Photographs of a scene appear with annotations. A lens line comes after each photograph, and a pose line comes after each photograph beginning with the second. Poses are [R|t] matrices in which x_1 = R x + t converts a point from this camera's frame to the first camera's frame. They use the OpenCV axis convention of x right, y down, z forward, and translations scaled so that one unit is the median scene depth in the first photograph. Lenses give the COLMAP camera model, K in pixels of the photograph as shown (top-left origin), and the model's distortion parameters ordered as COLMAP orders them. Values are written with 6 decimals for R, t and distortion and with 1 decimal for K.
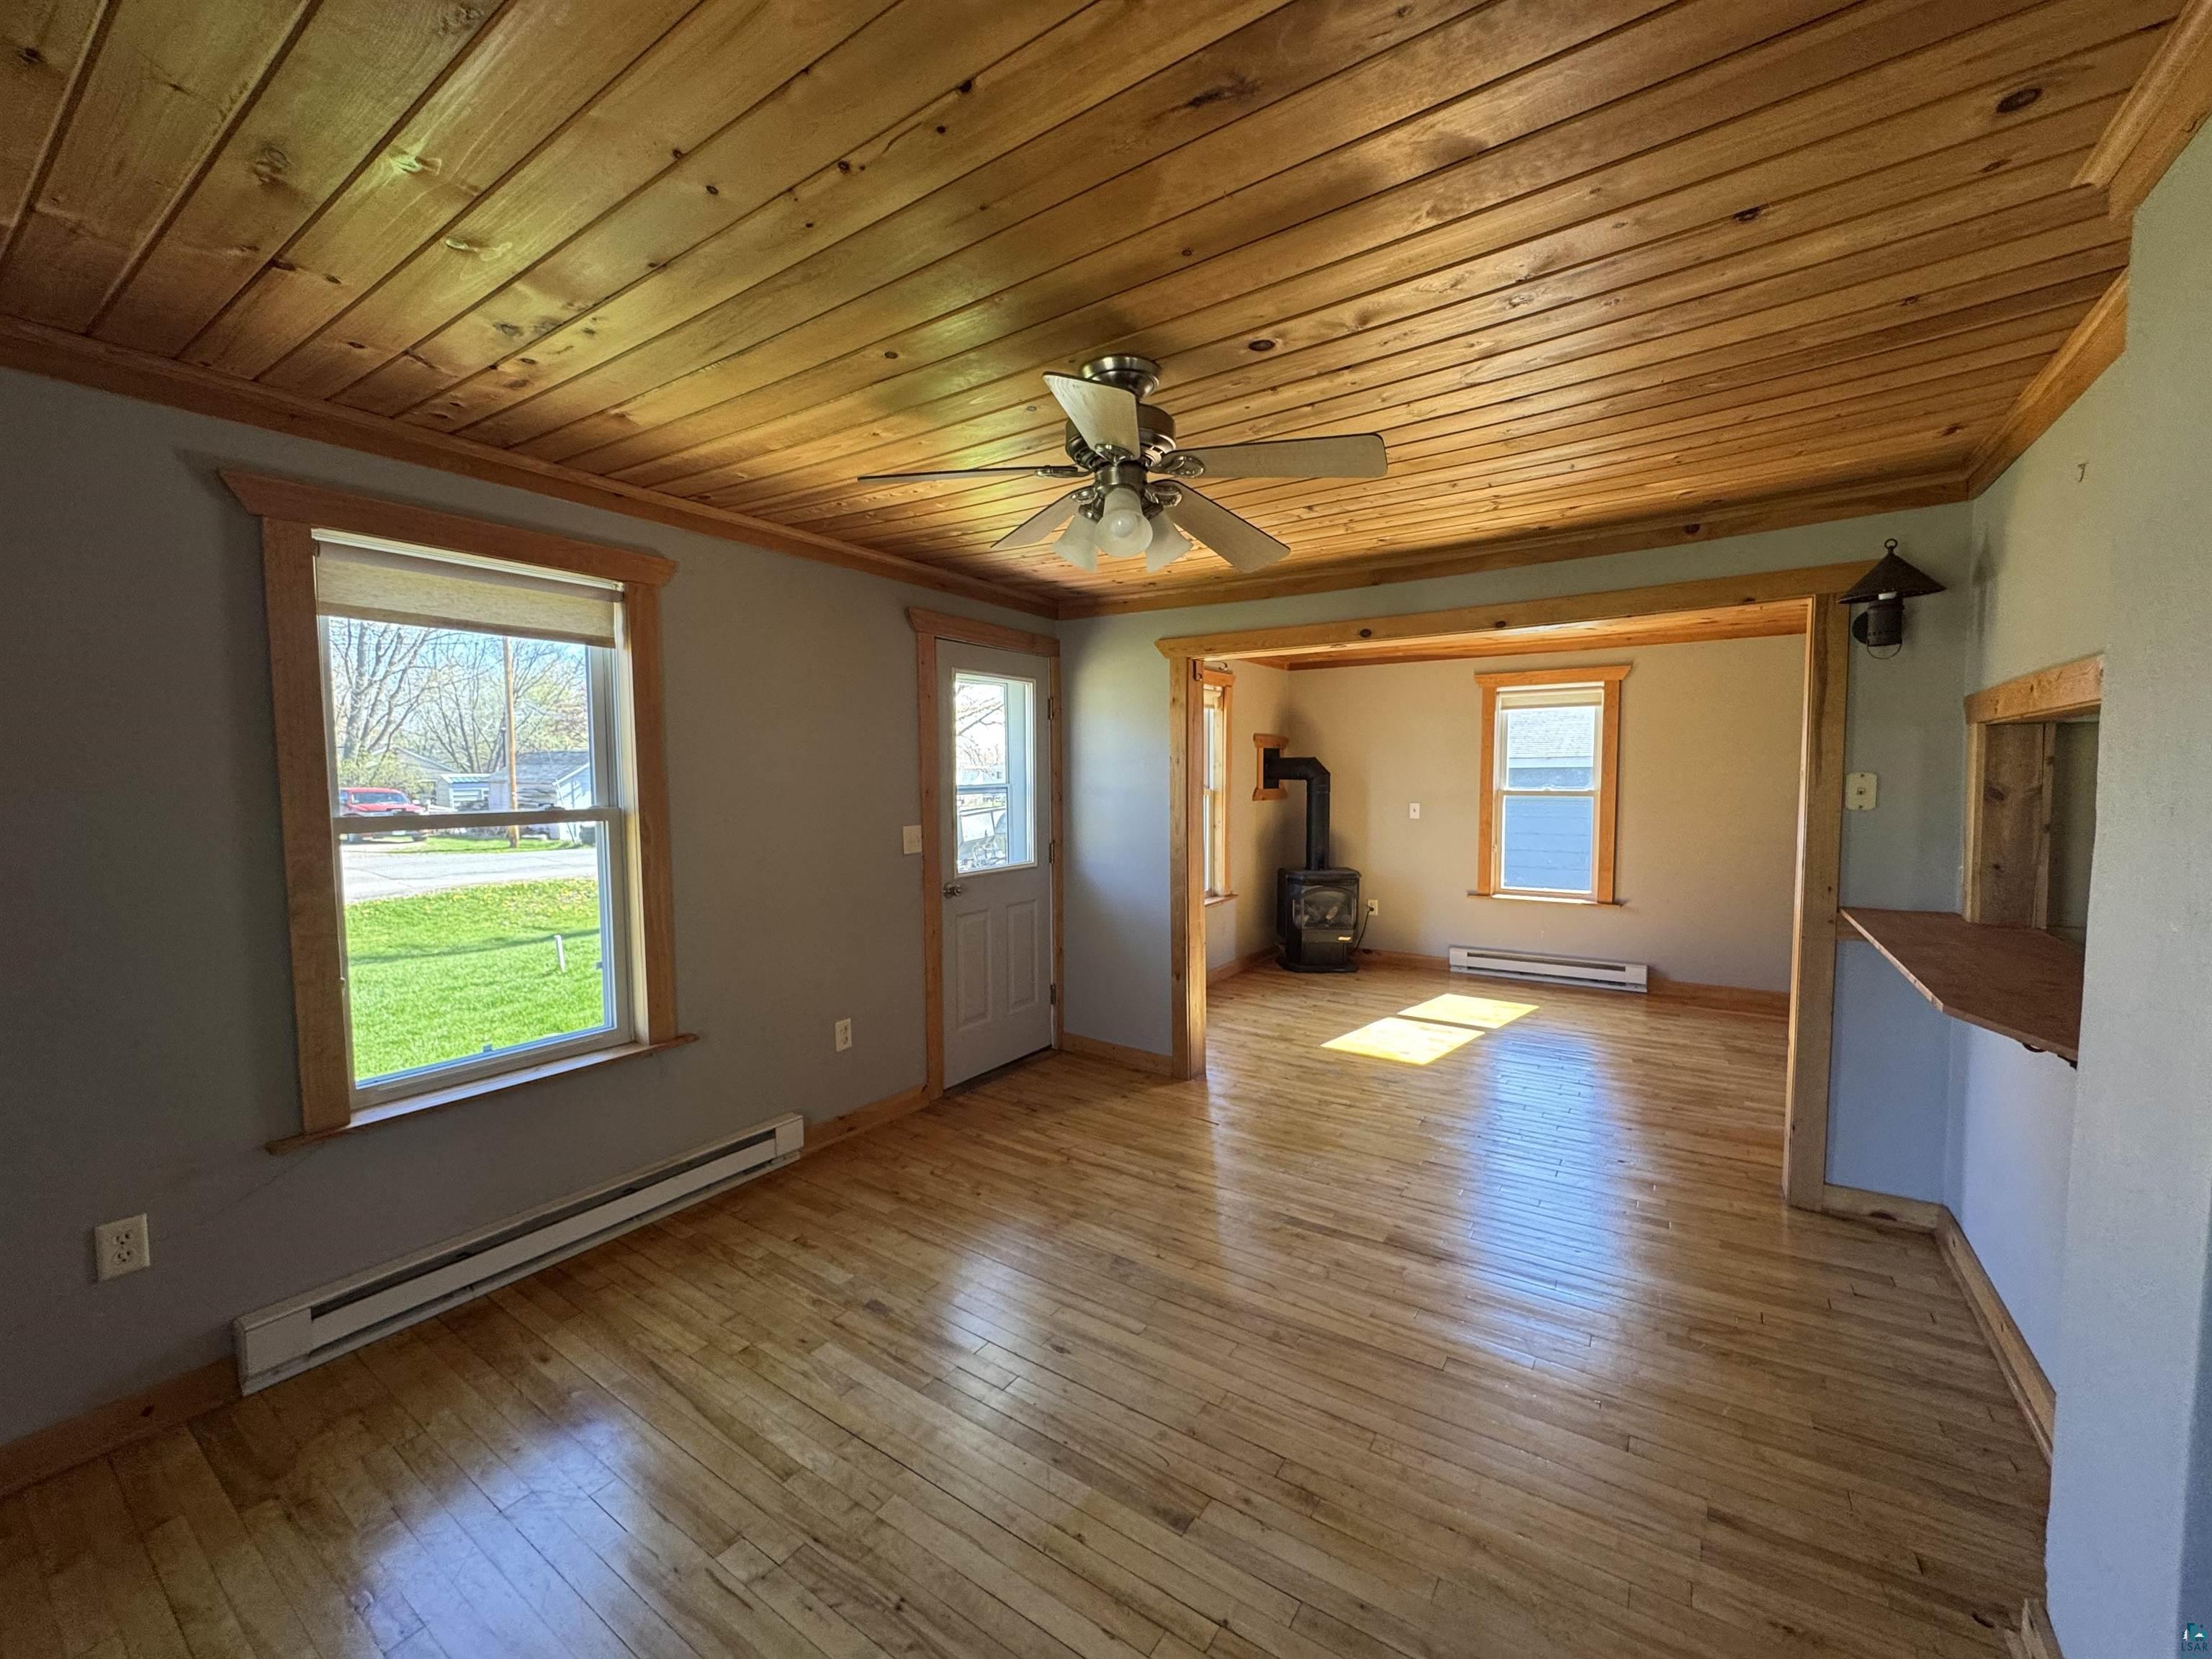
lens RADIAL K [[879.3, 0, 1103.6], [0, 879.3, 825.8], [0, 0, 1]] dist [-0.002081, 0.000358]
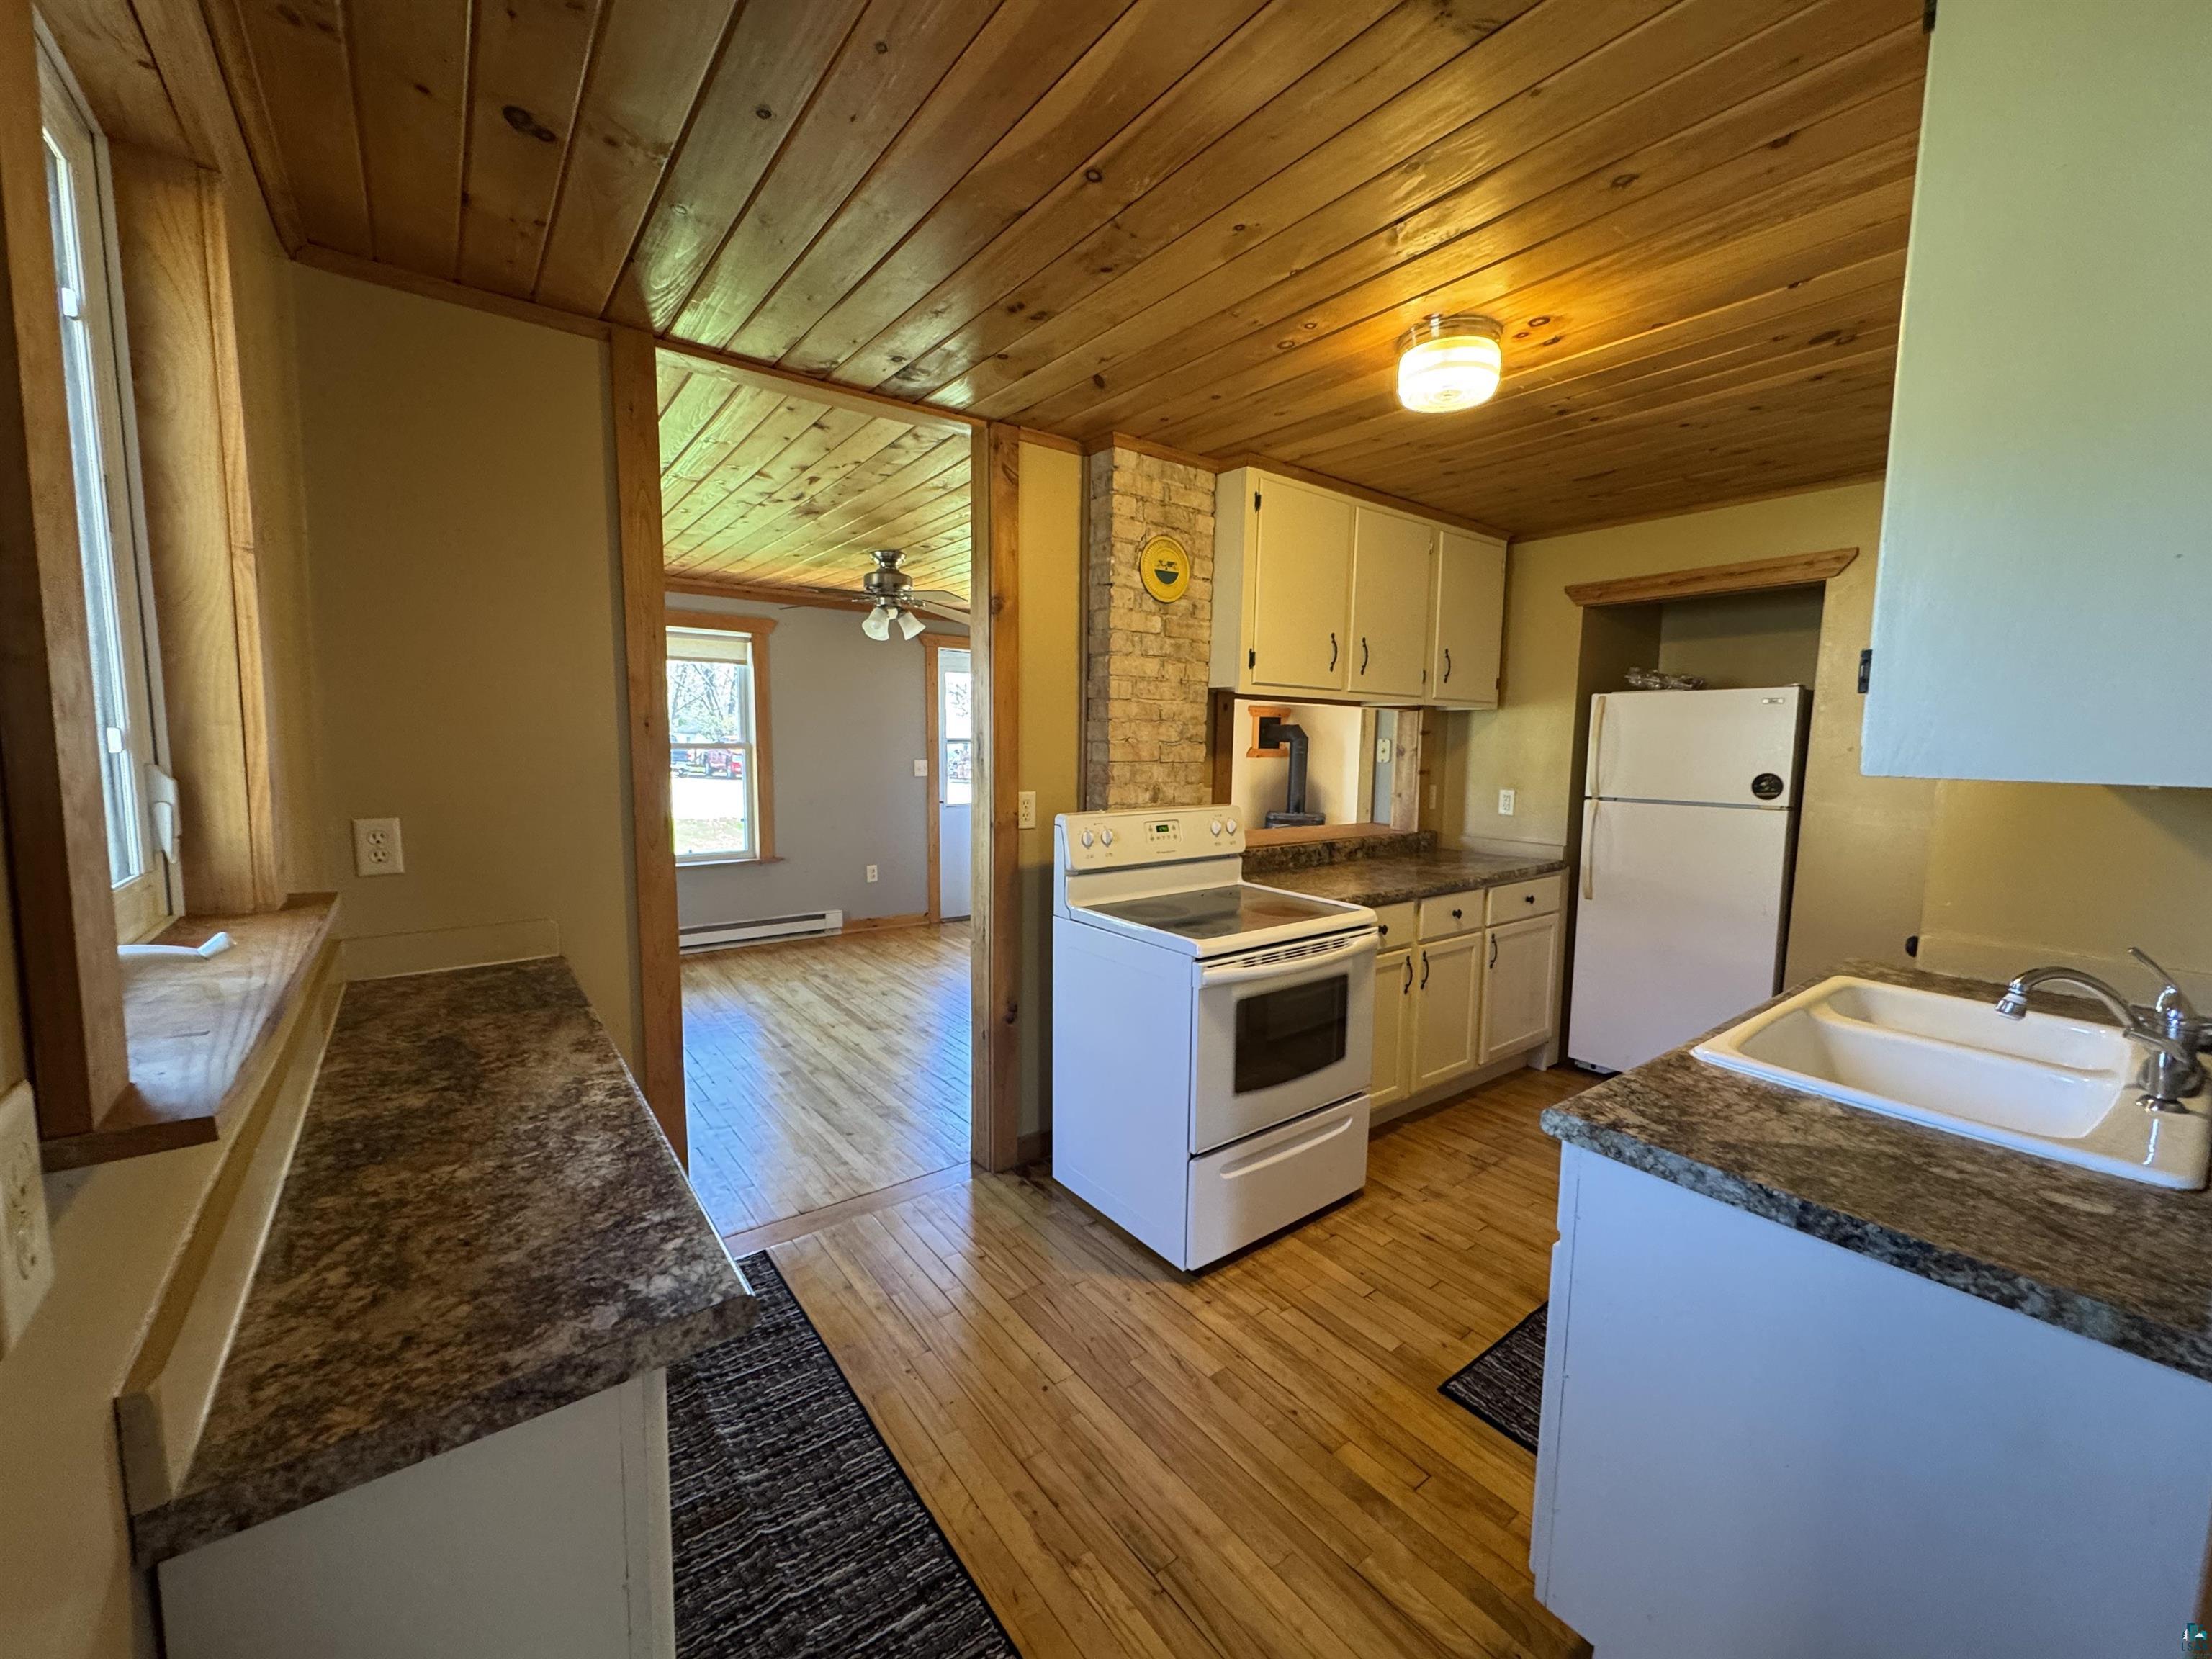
lens RADIAL K [[879.3, 0, 1103.6], [0, 879.3, 825.8], [0, 0, 1]] dist [-0.002081, 0.000358]
pose [[0.947939, 0.053273, -0.313964, 0.759605], [-0.039739, 0.997990, 0.049354, 0.033181], [0.315963, -0.034308, 0.948151, -0.593189]]
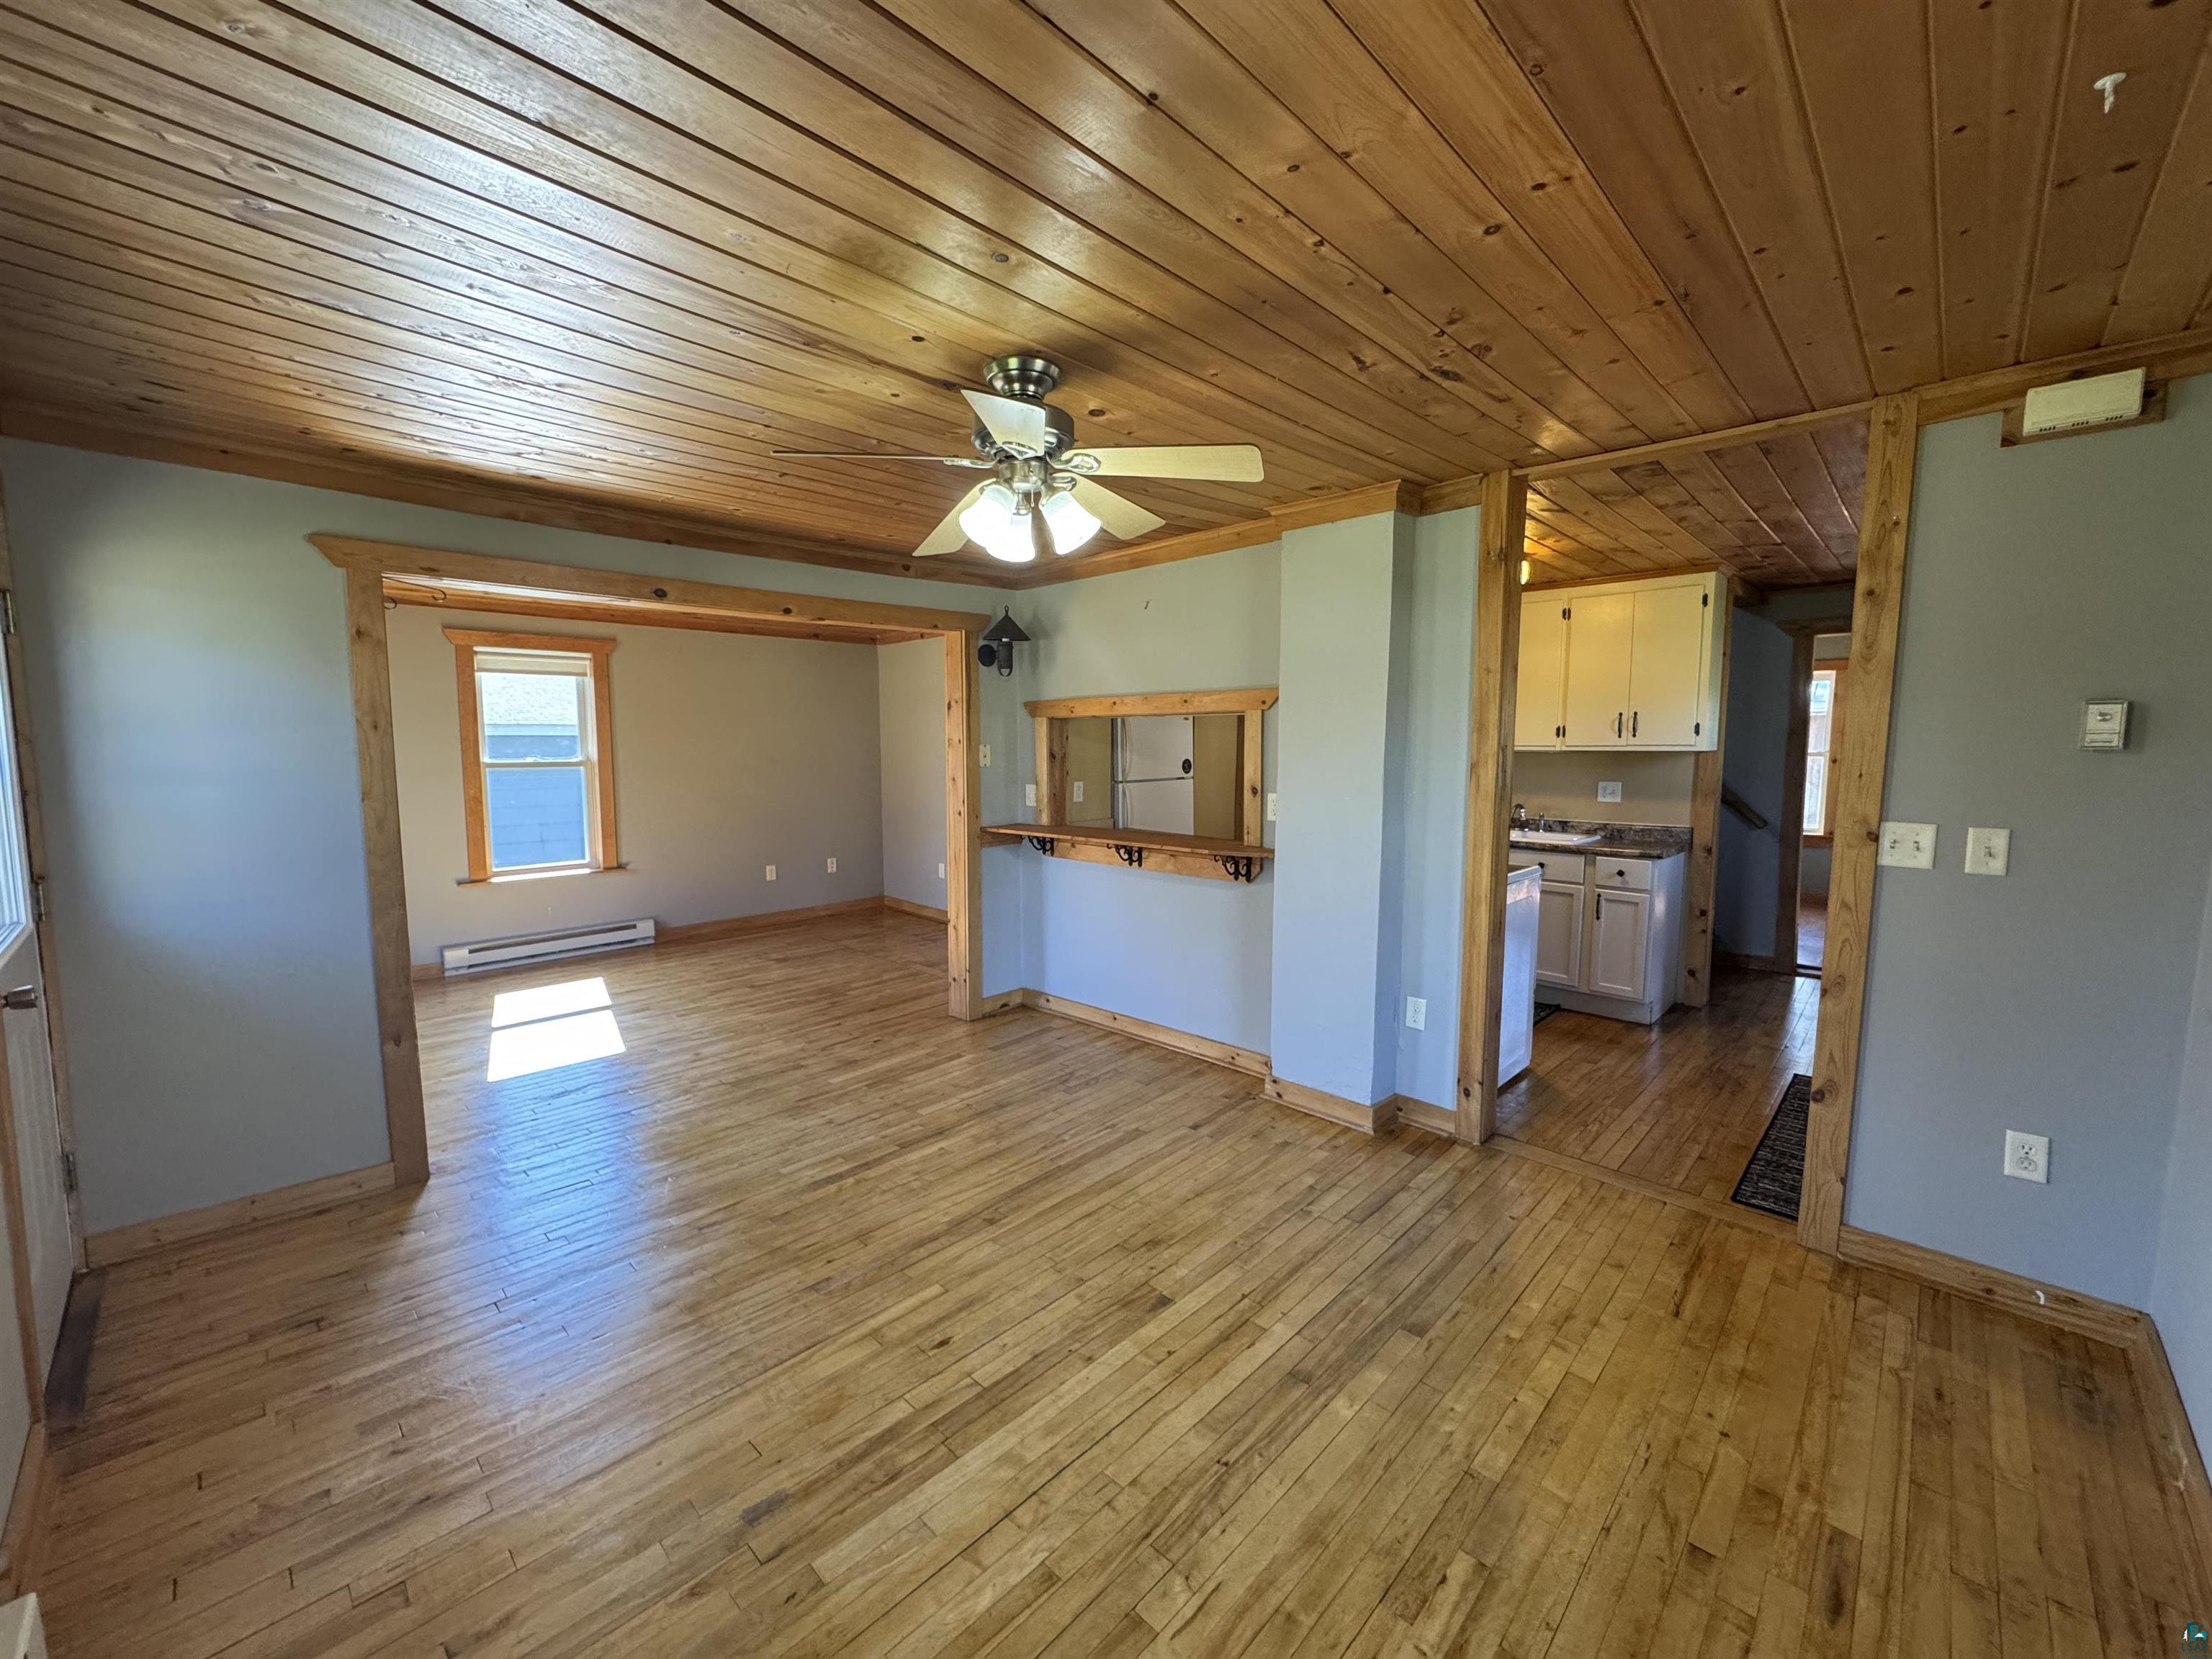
lens RADIAL K [[879.3, 0, 1103.6], [0, 879.3, 825.8], [0, 0, 1]] dist [-0.002081, 0.000358]
pose [[0.173233, -0.090169, 0.980745, -0.612501], [0.056569, 0.995067, 0.081494, -0.025547], [-0.983255, 0.041362, 0.177480, 0.423409]]
